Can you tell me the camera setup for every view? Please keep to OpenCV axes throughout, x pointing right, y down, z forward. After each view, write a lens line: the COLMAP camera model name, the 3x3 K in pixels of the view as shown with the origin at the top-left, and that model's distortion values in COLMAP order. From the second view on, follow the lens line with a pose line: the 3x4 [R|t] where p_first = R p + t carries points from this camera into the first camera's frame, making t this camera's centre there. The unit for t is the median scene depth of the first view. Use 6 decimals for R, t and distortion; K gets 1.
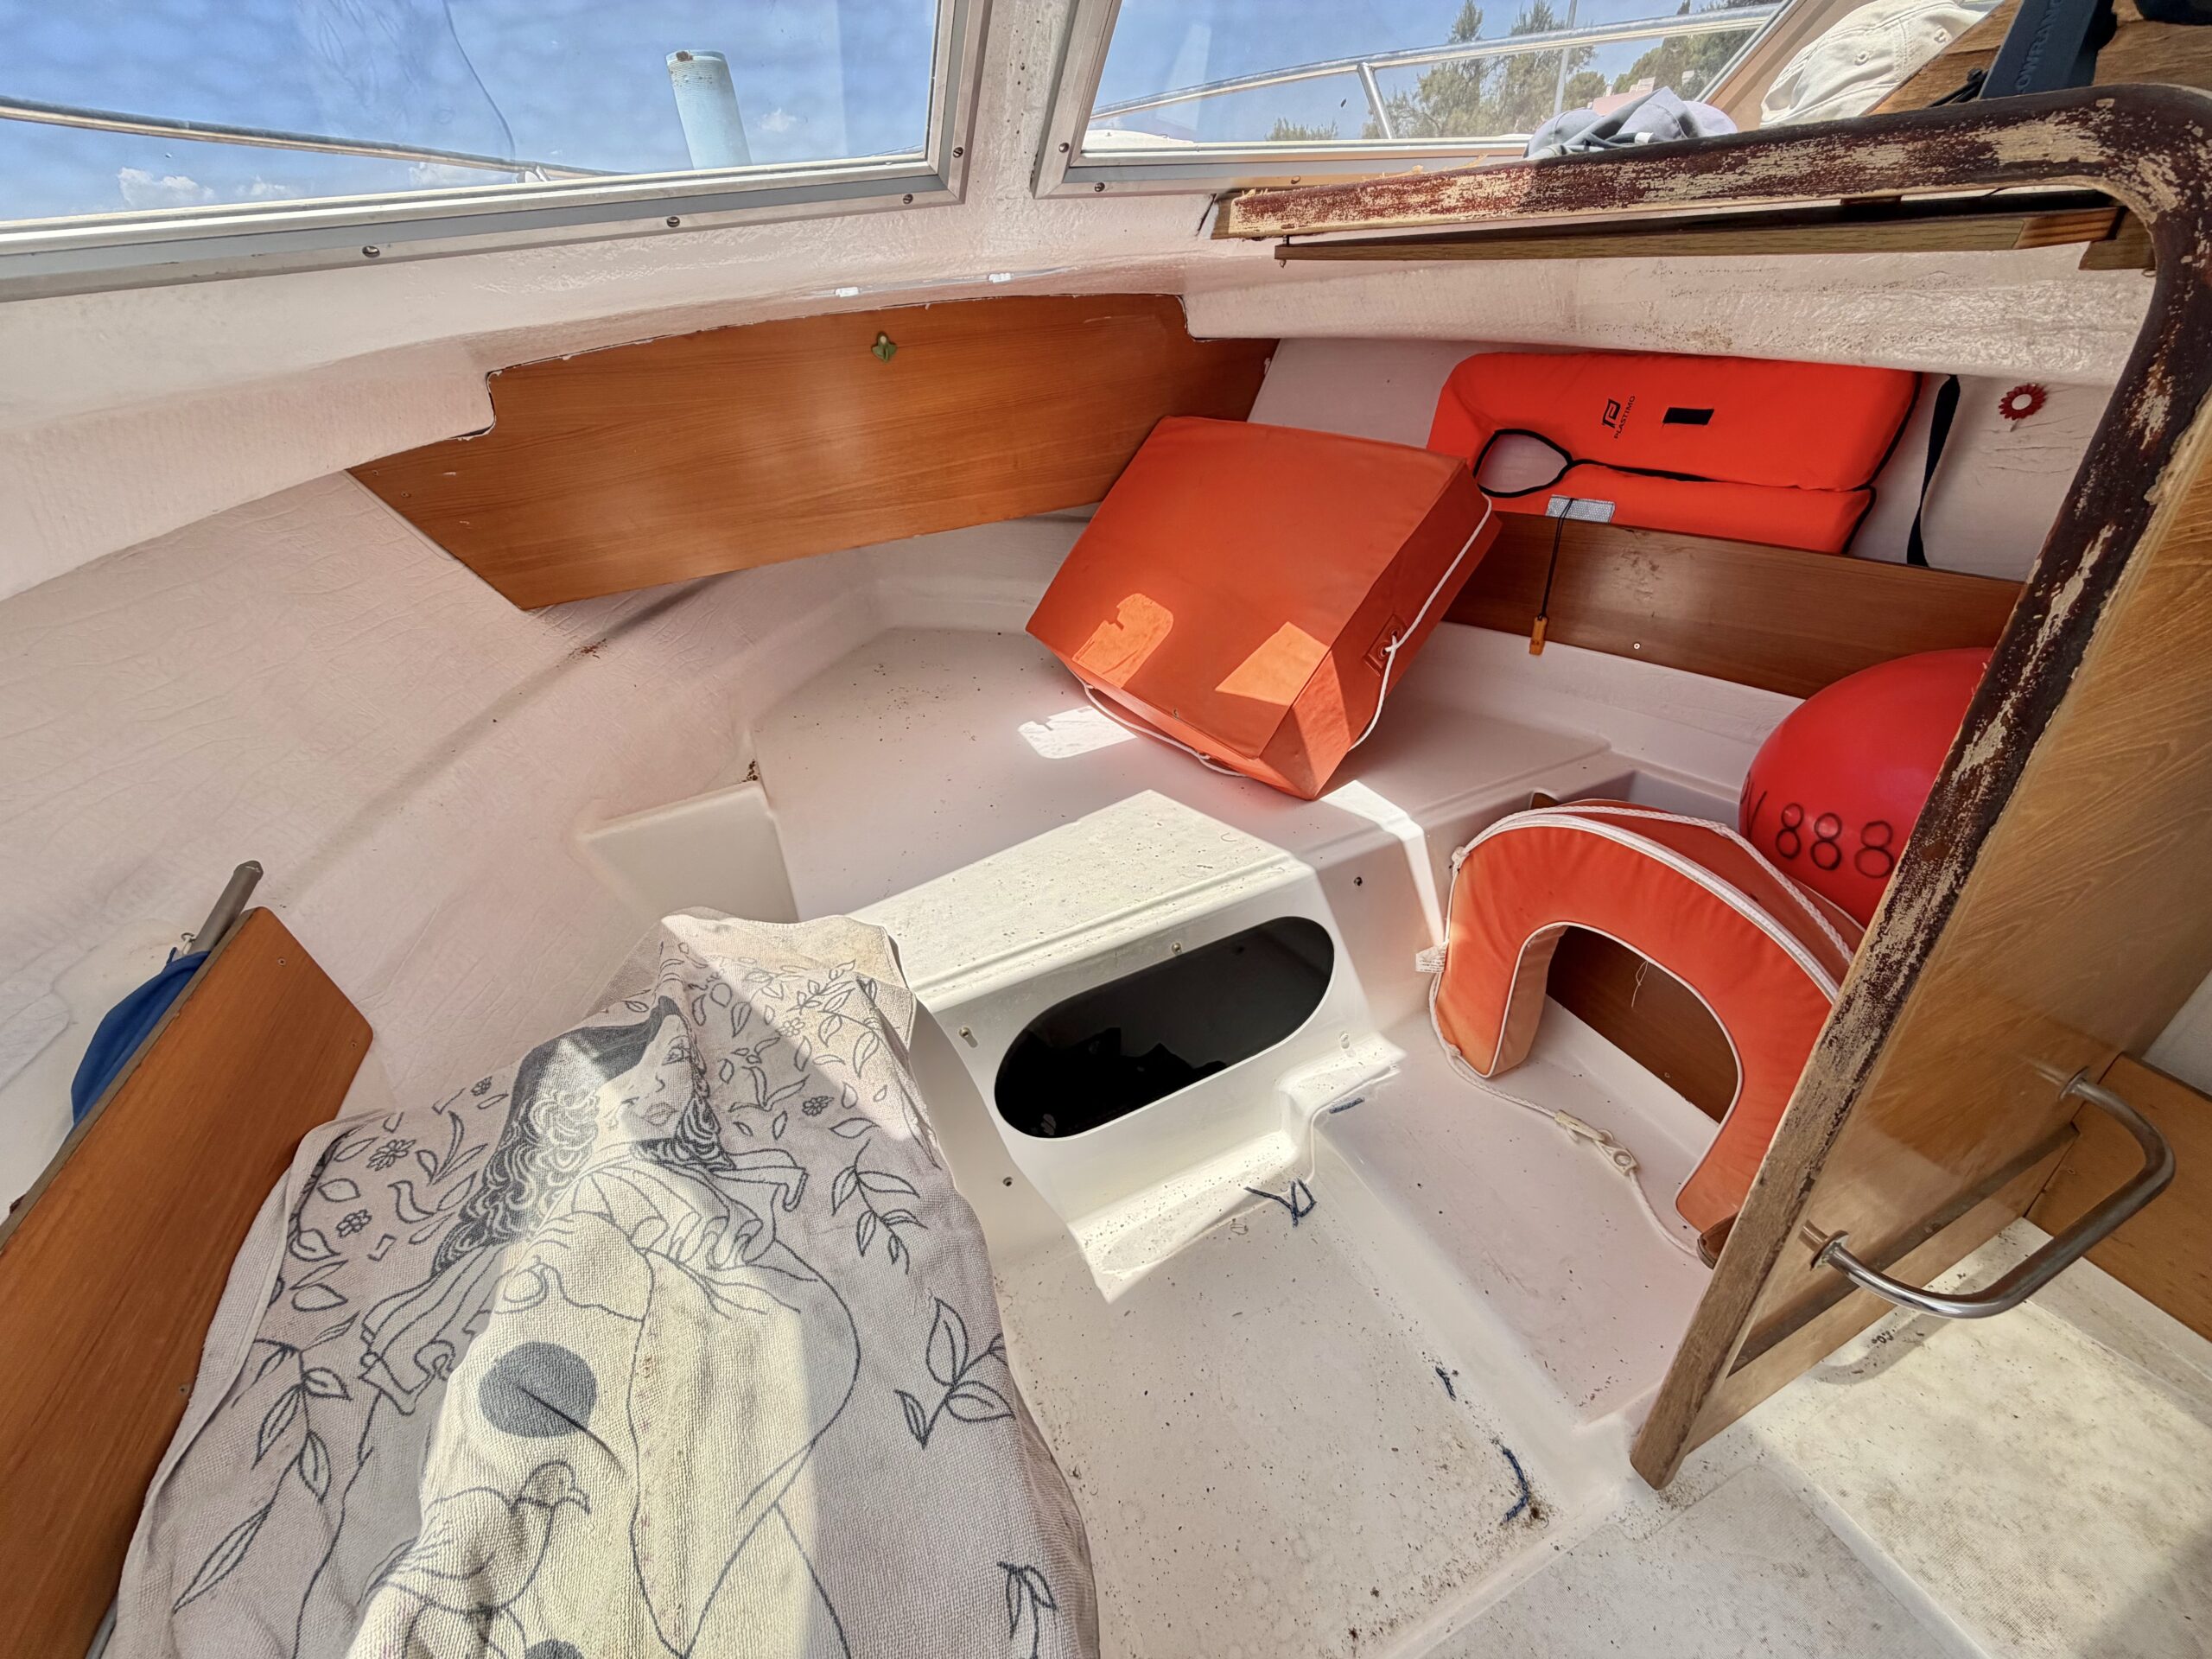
lens RADIAL K [[898.2, 0, 1111.6], [0, 898.2, 826.7], [0, 0, 1]] dist [0.000581, 0.000241]
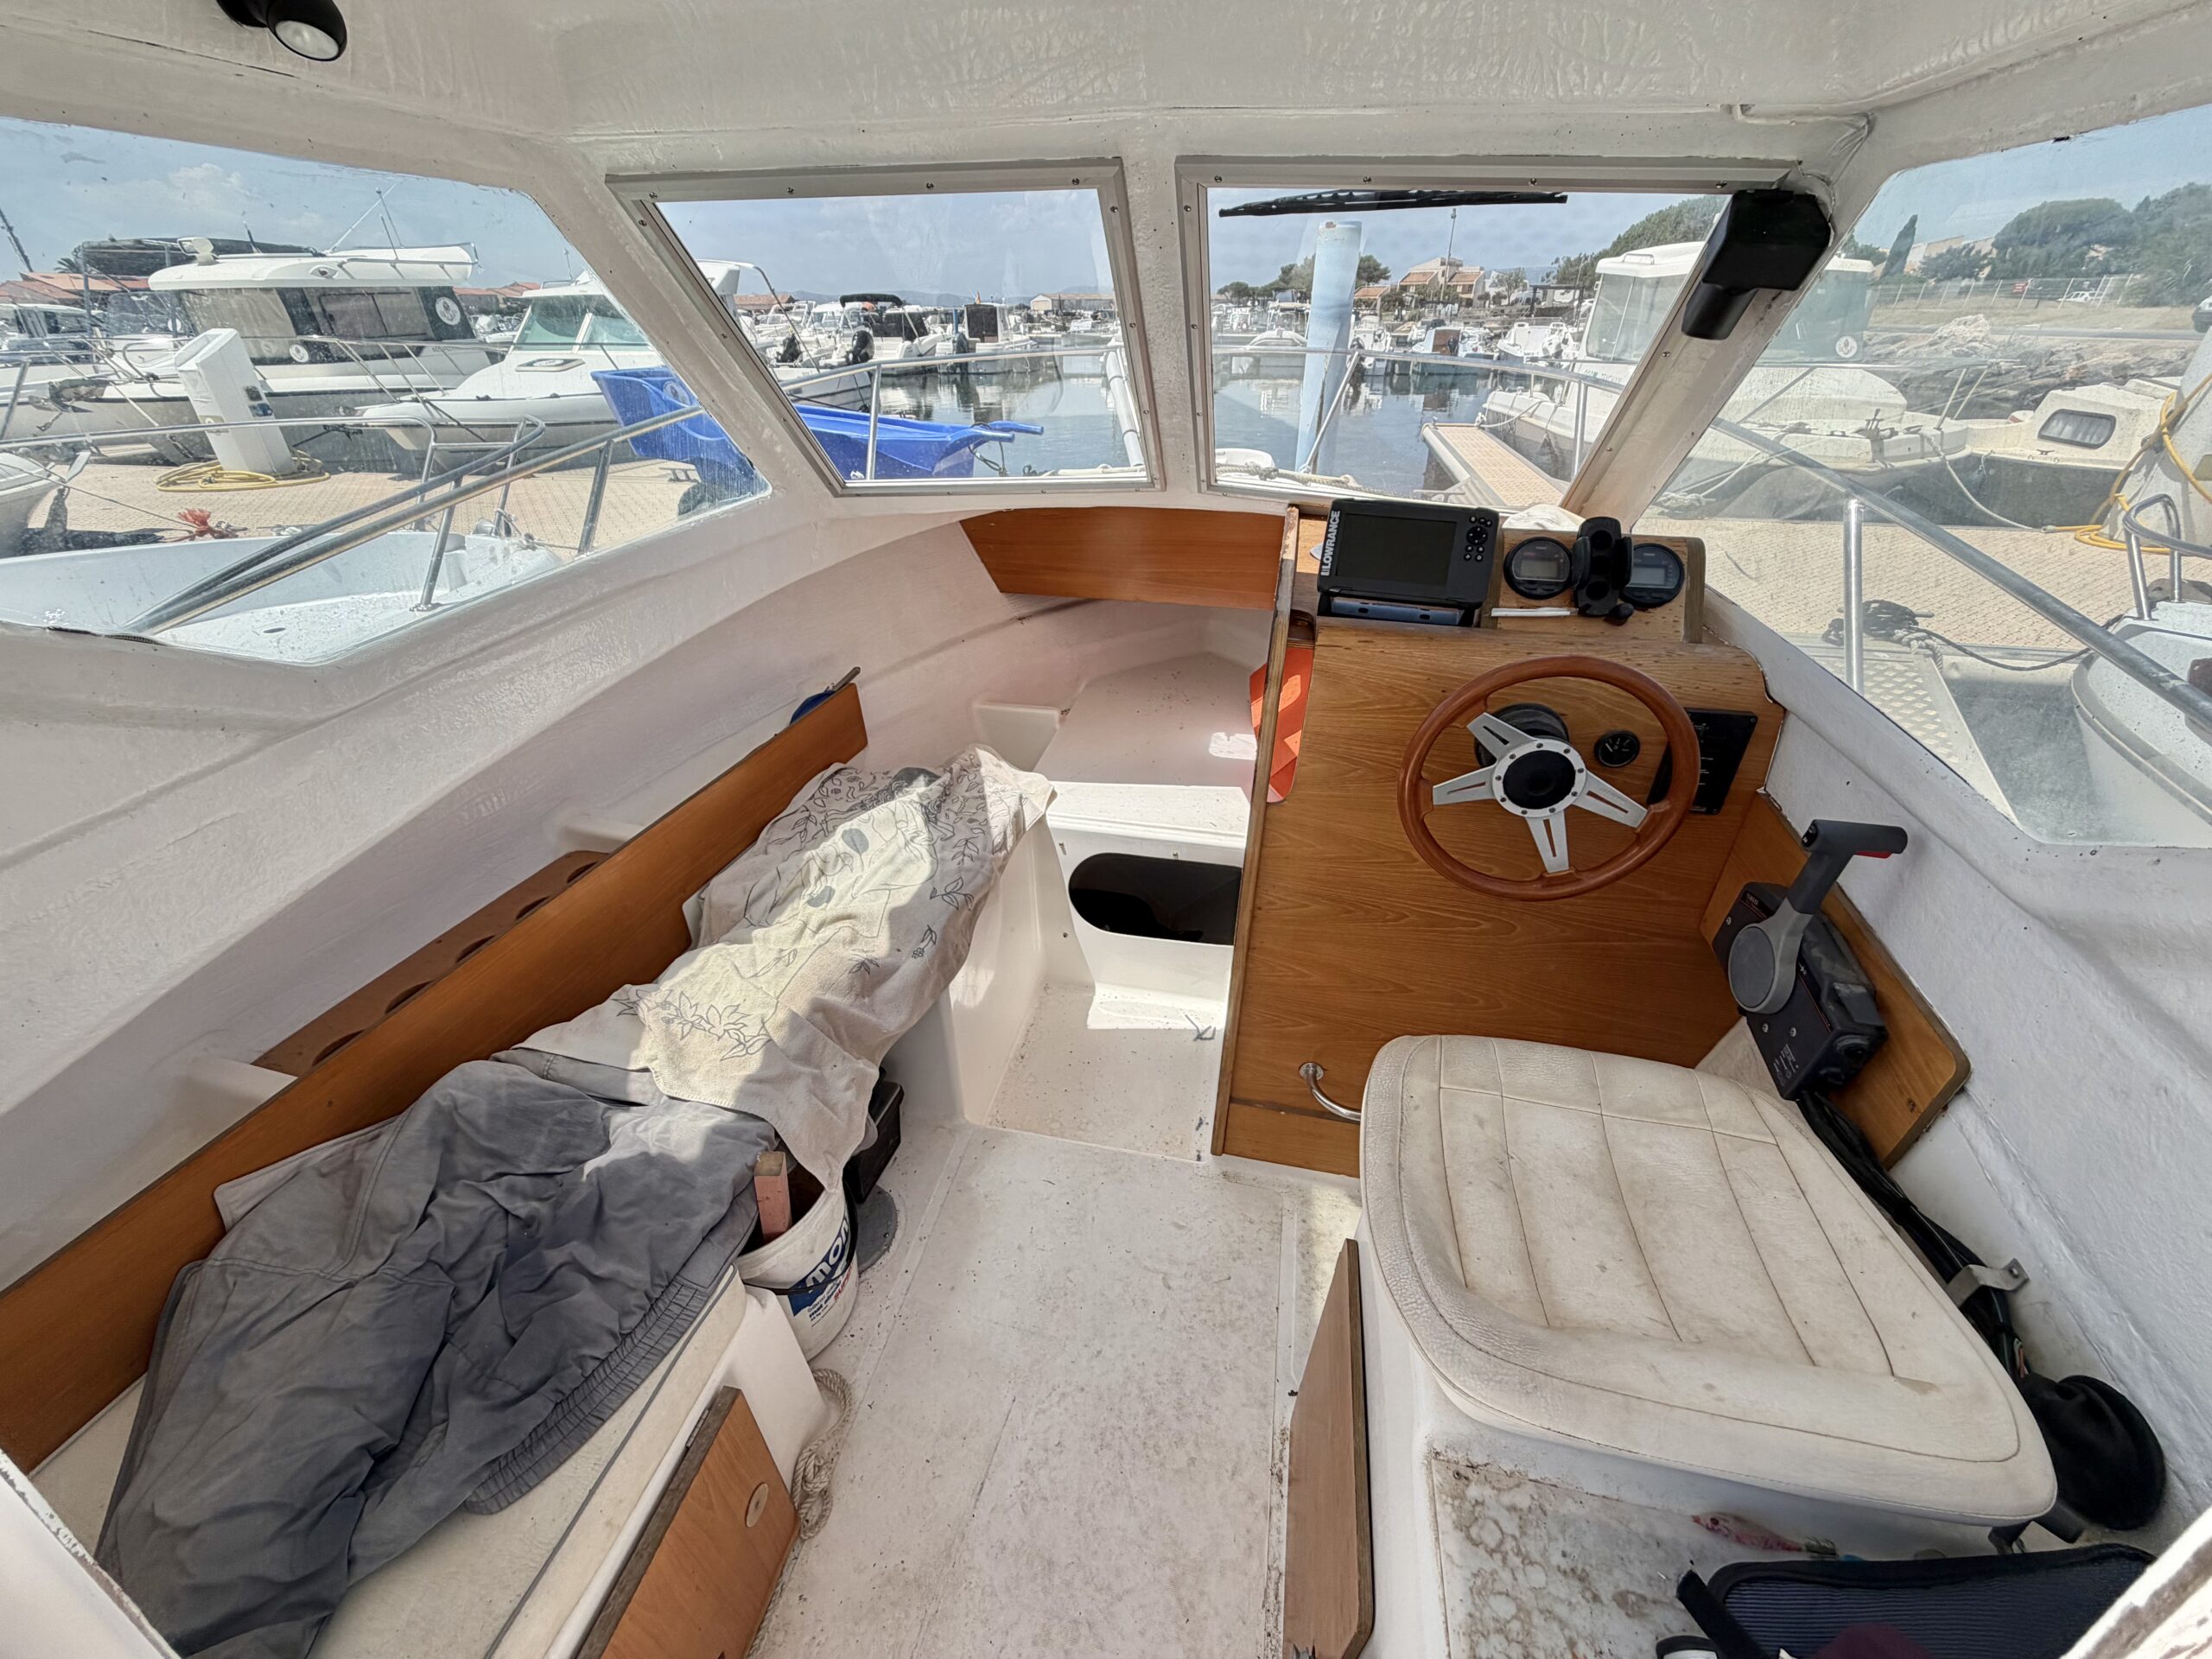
lens RADIAL K [[898.2, 0, 1105.3], [0, 898.2, 822.0], [0, 0, 1]] dist [0.000581, 0.000241]
pose [[0.805413, 0.376457, -0.457811, 0.874251], [-0.382016, 0.920269, 0.084665, -0.037387], [0.453182, 0.106701, 0.885009, -0.833353]]
